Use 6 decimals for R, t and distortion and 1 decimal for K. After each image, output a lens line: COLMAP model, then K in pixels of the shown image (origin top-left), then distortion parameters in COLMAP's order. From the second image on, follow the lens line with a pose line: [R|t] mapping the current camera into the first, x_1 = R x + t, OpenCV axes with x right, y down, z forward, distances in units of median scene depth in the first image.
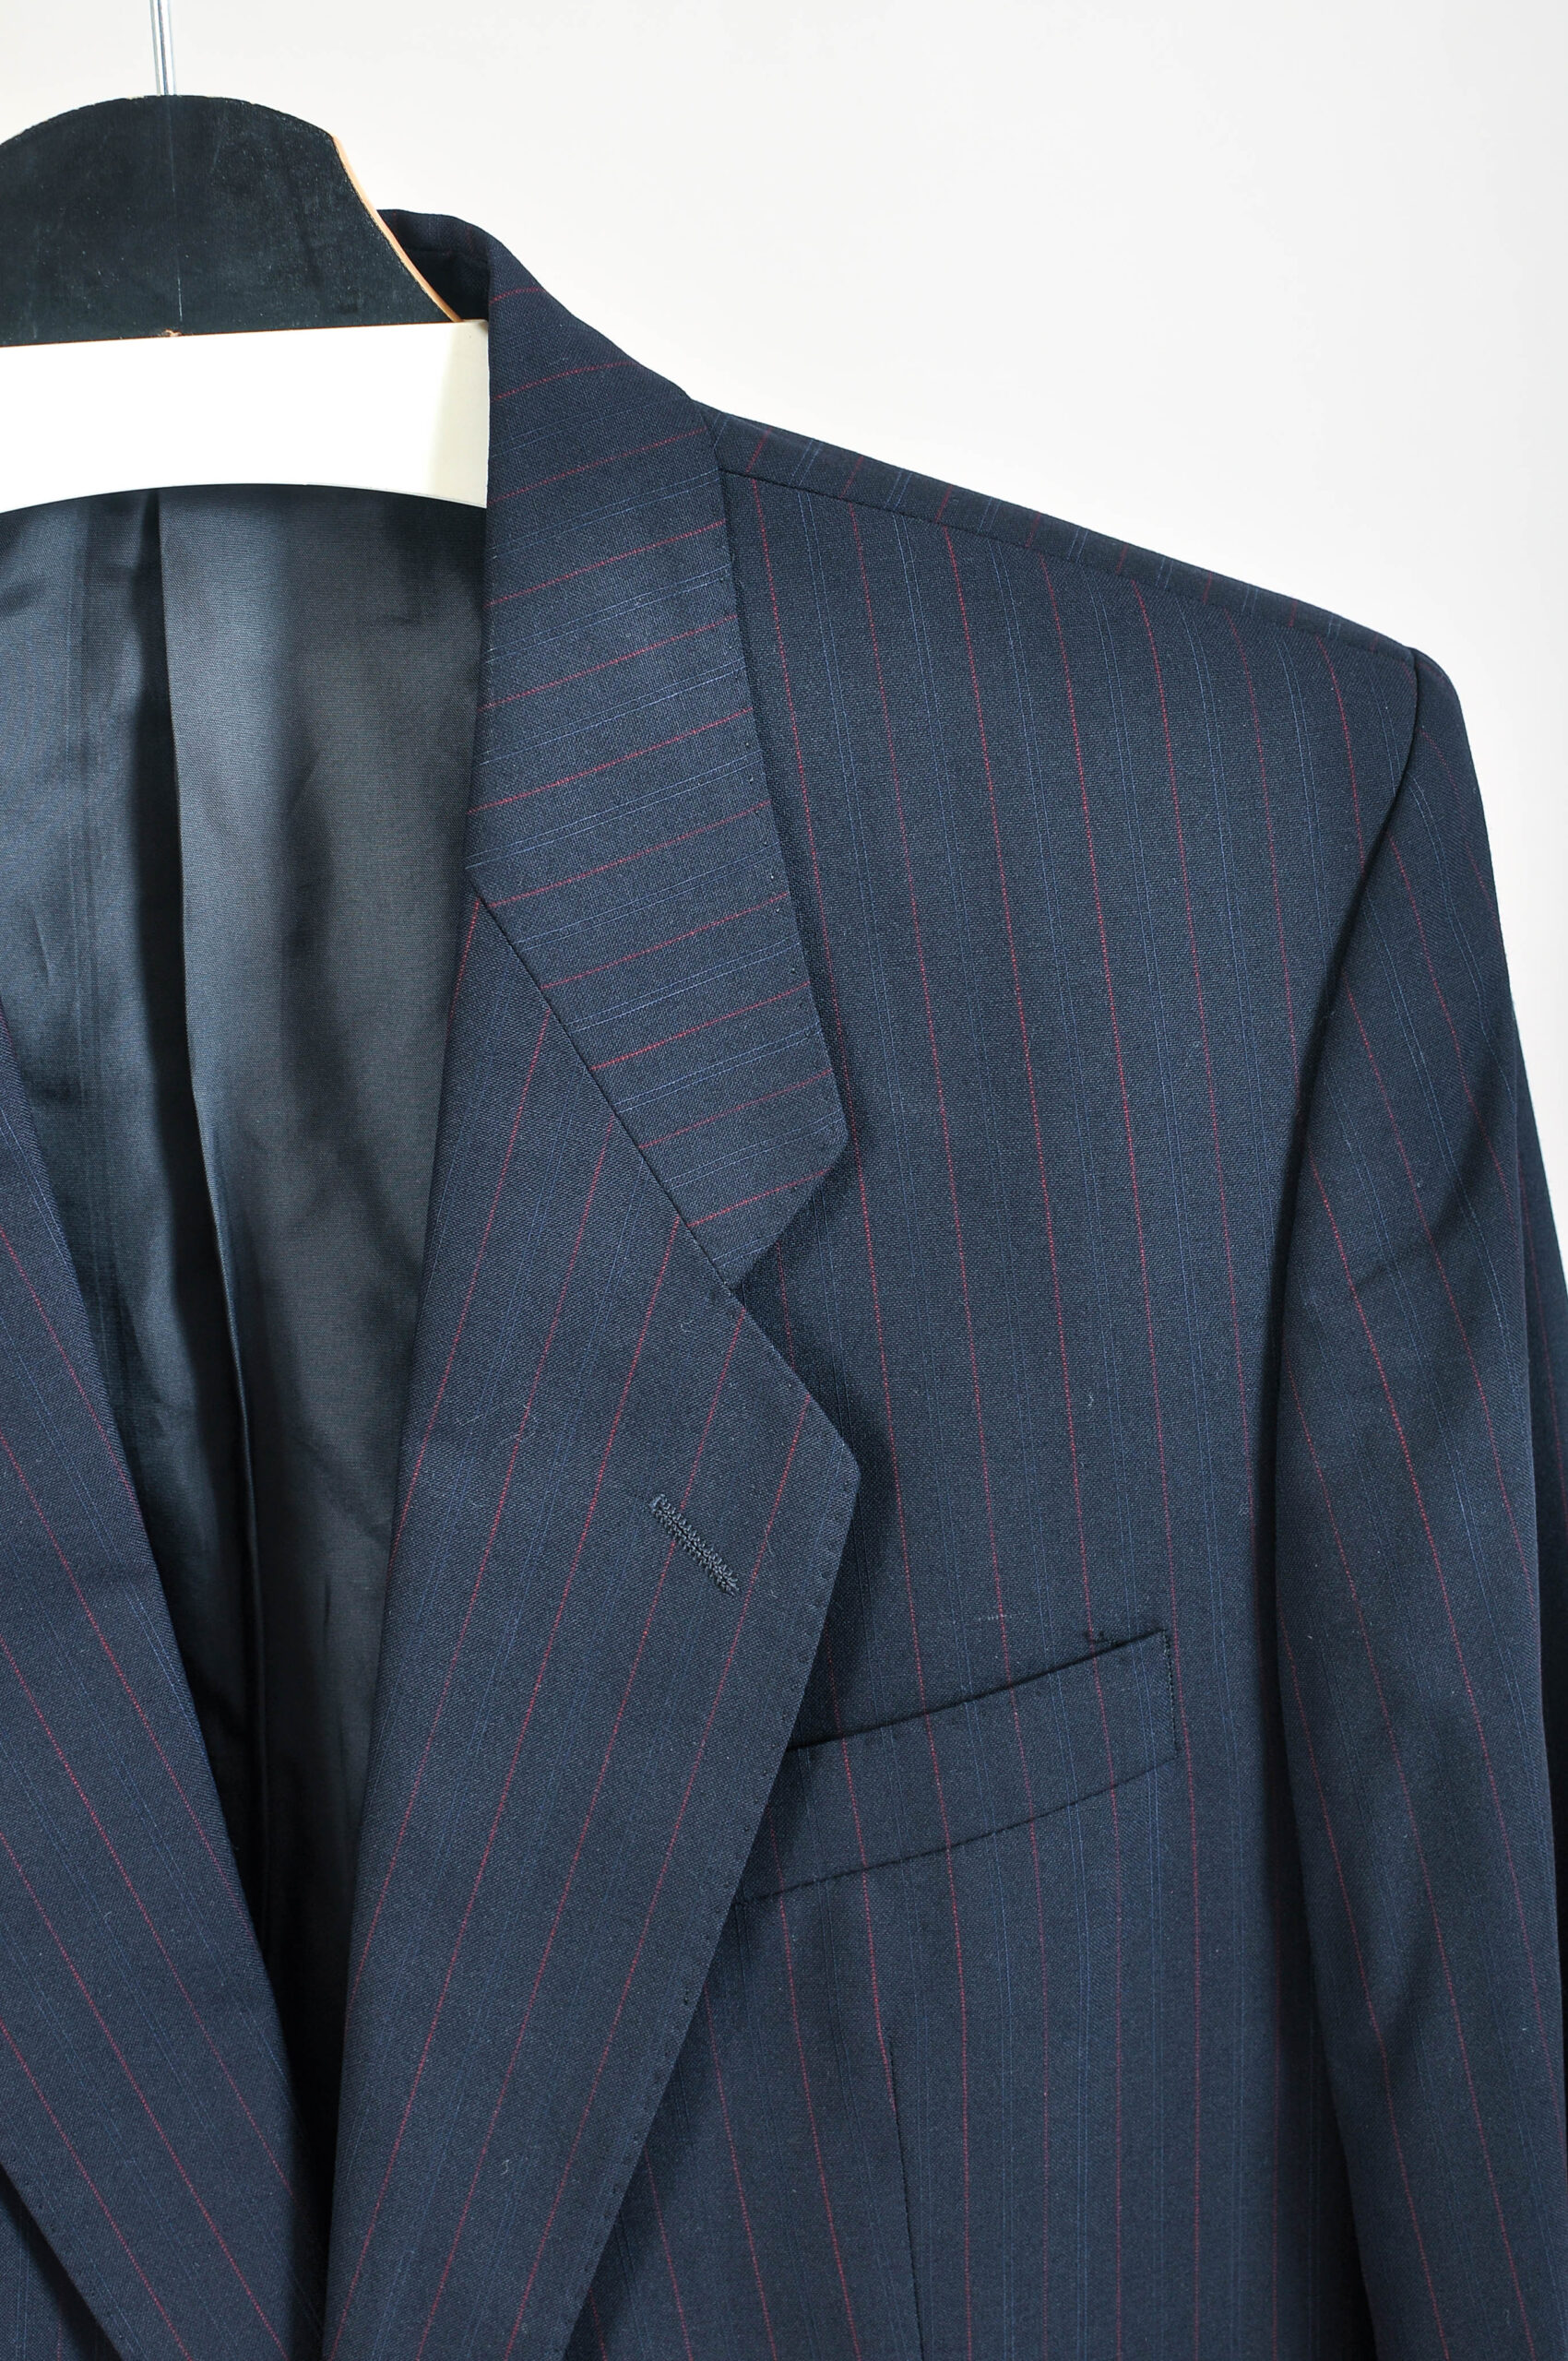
lens RADIAL K [[3703.2, 0, 784.0], [0, 3703.2, 1180.5], [0, 0, 1]] dist [-0.207270, -0.004841]
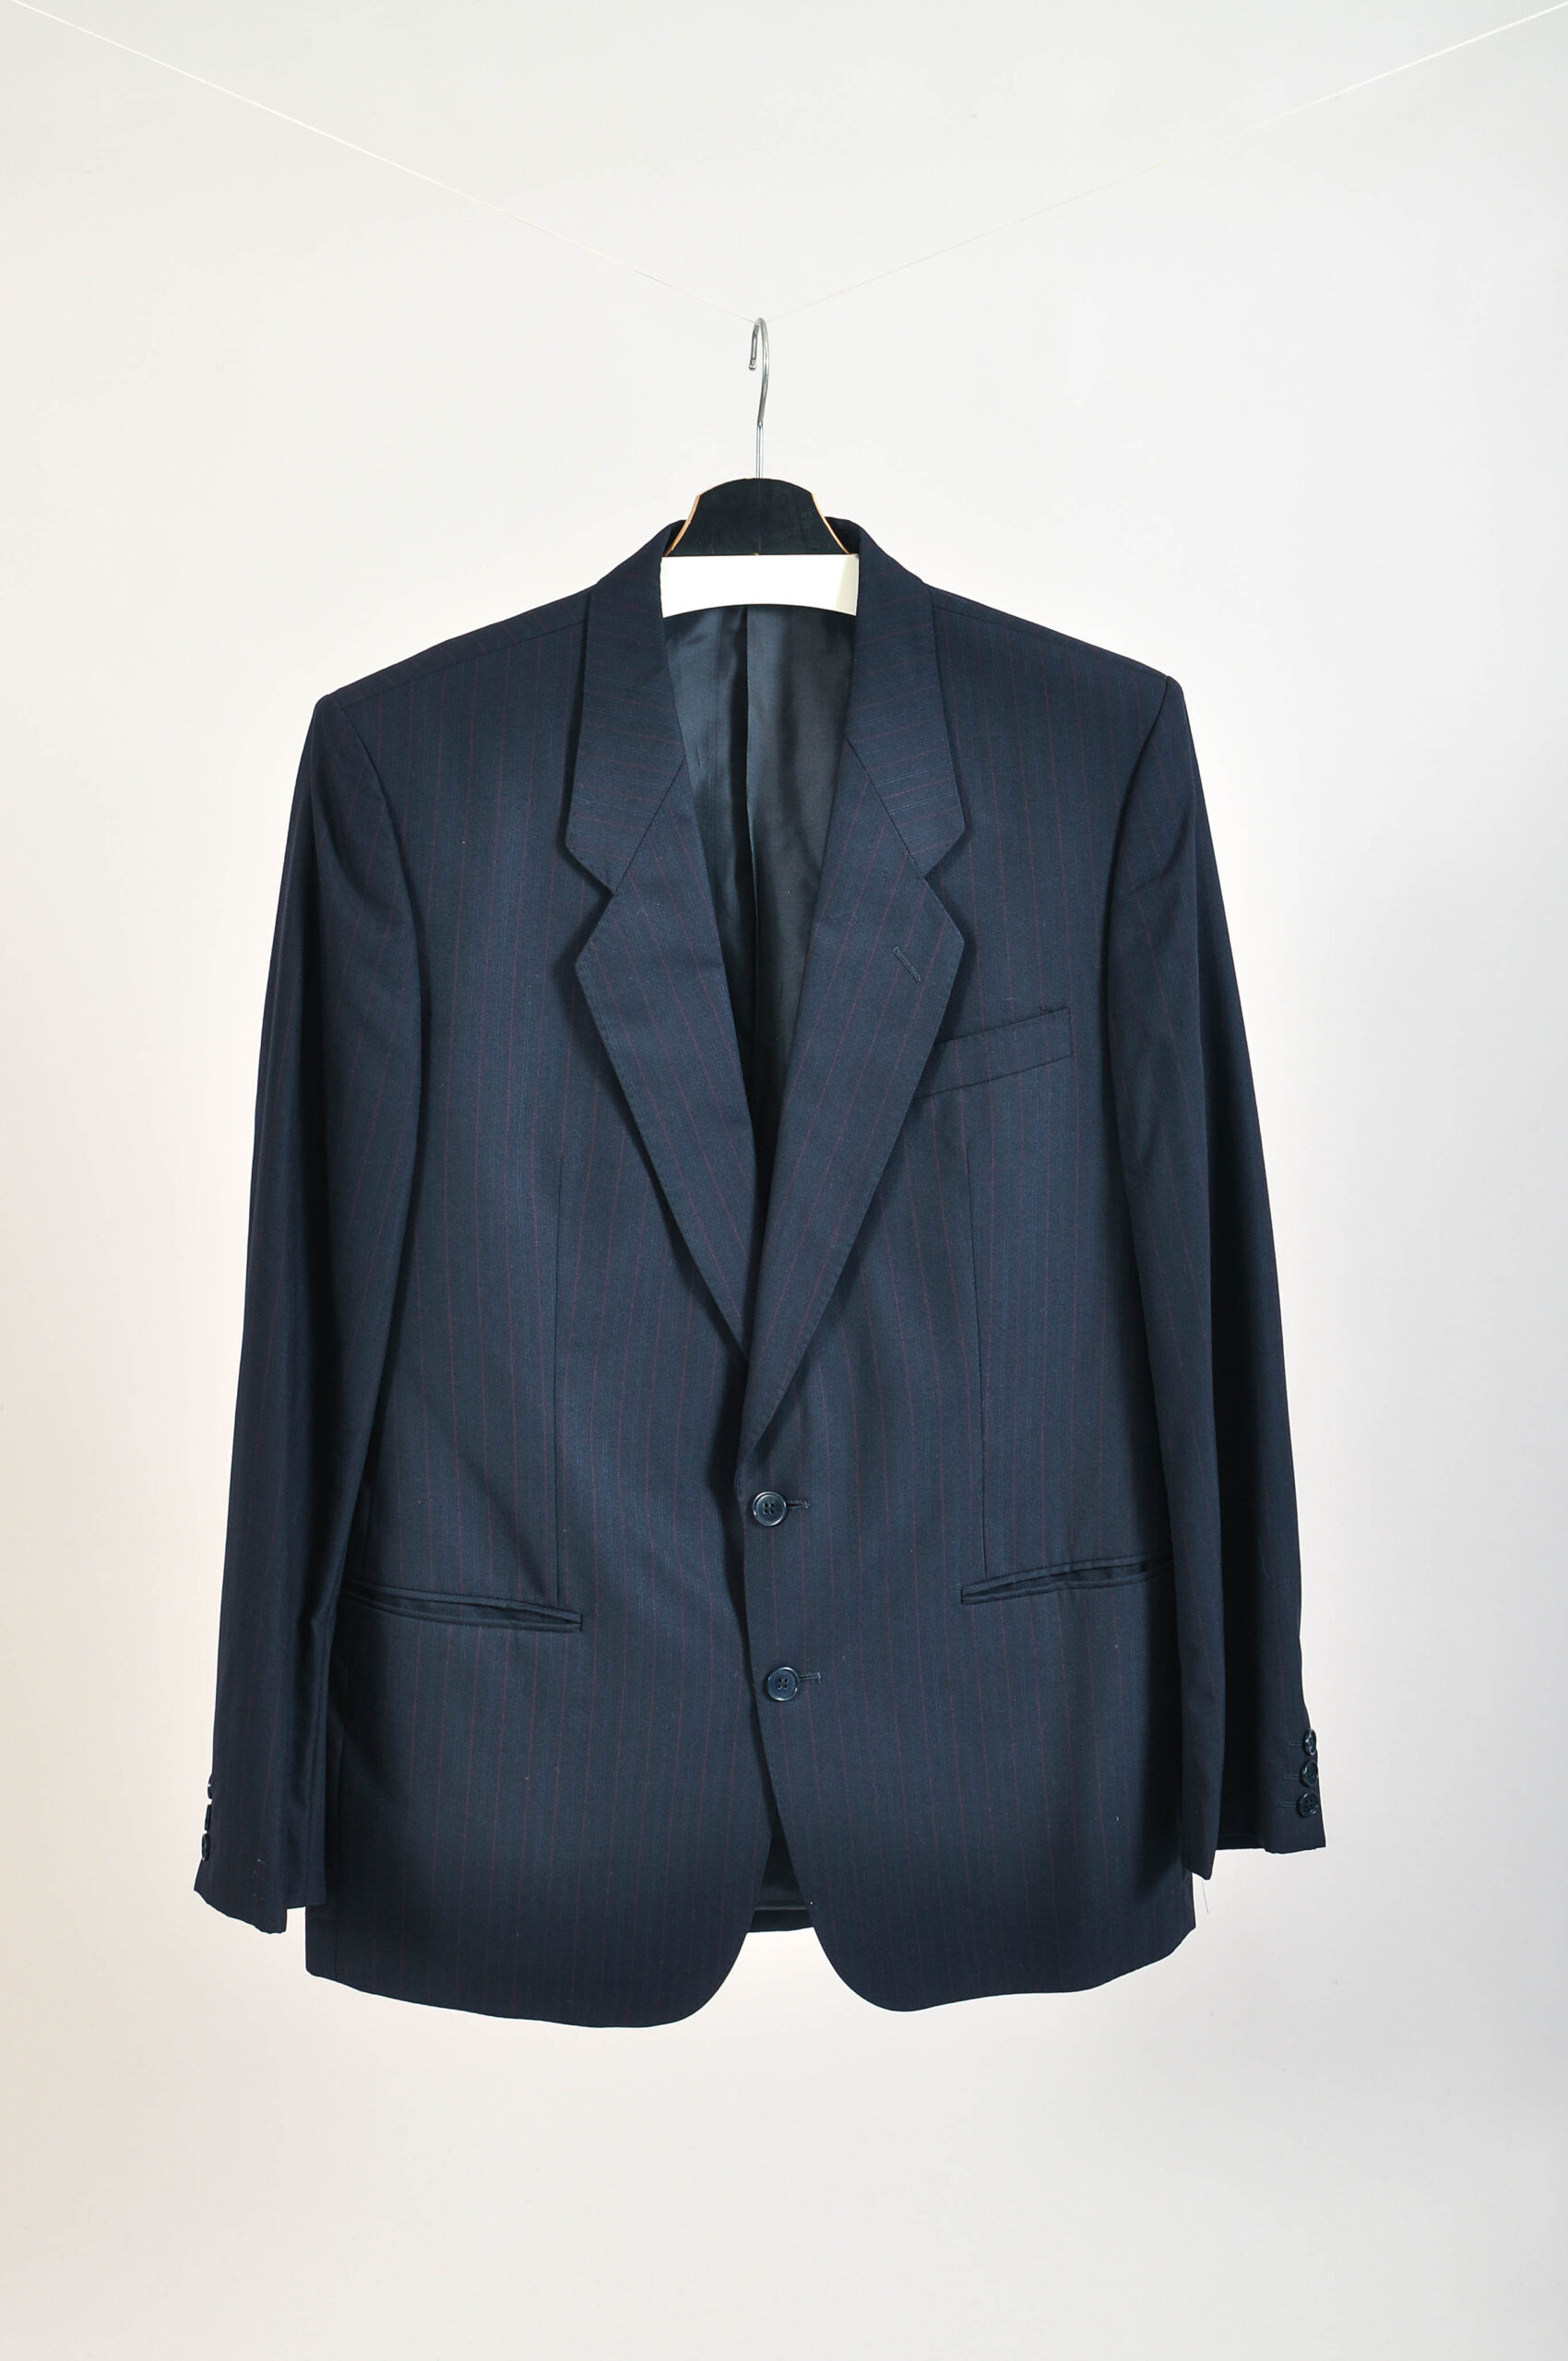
lens RADIAL K [[3703.2, 0, 784.0], [0, 3703.2, 1180.5], [0, 0, 1]] dist [-0.207270, -0.004841]
pose [[0.995137, 0.049876, -0.084941, 0.137663], [-0.053952, 0.997465, -0.046387, 0.413289], [0.082412, 0.050744, 0.995306, -1.949702]]
